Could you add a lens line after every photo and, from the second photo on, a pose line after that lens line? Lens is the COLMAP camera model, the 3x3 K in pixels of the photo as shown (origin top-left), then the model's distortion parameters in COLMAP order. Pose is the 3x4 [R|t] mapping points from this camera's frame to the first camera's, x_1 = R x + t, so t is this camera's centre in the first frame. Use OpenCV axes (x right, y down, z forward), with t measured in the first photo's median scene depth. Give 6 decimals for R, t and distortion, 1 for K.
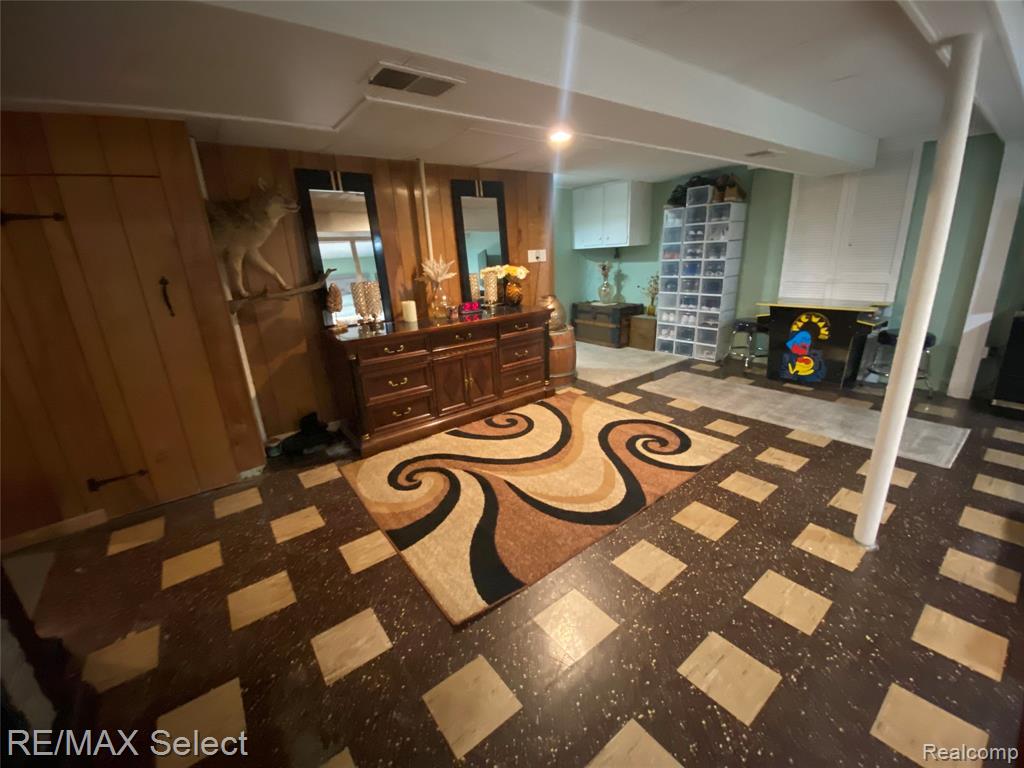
lens RADIAL K [[416.2, 0, 508.4], [0, 416.2, 384.8], [0, 0, 1]] dist [0.012159, -0.015807]
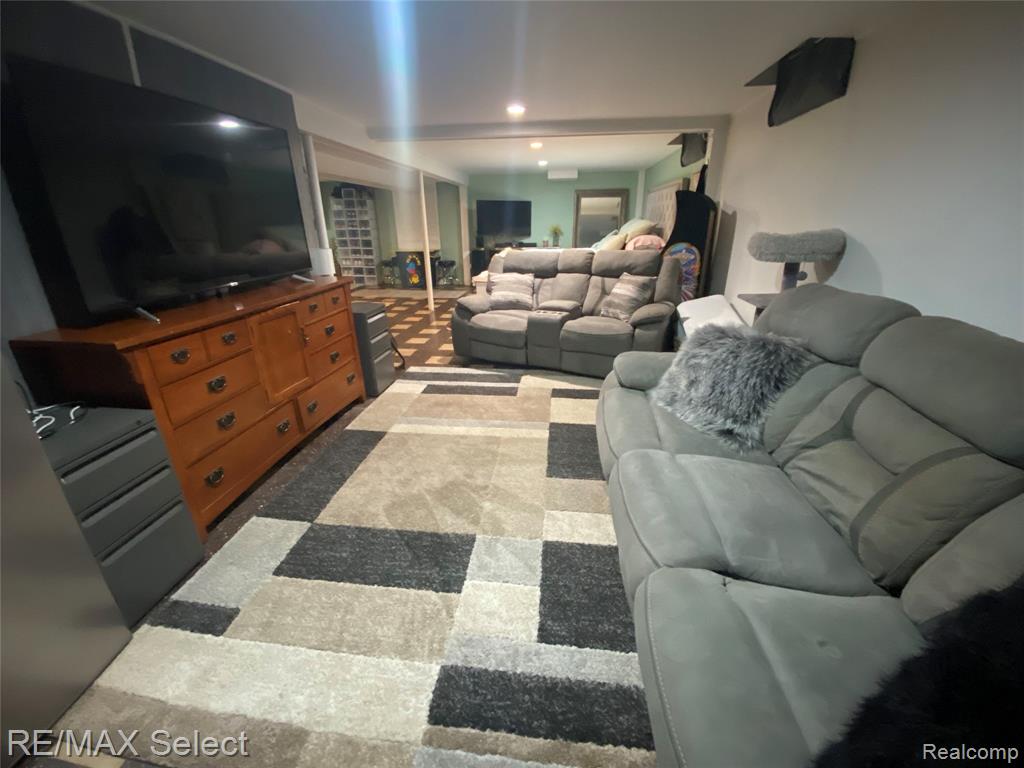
lens RADIAL K [[416.2, 0, 514.4], [0, 416.2, 385.9], [0, 0, 1]] dist [0.012159, -0.015807]
pose [[0.695043, -0.233268, 0.680074, -0.466356], [0.190178, 0.971861, 0.138988, 0.247484], [-0.693359, 0.032732, 0.719848, -0.778195]]
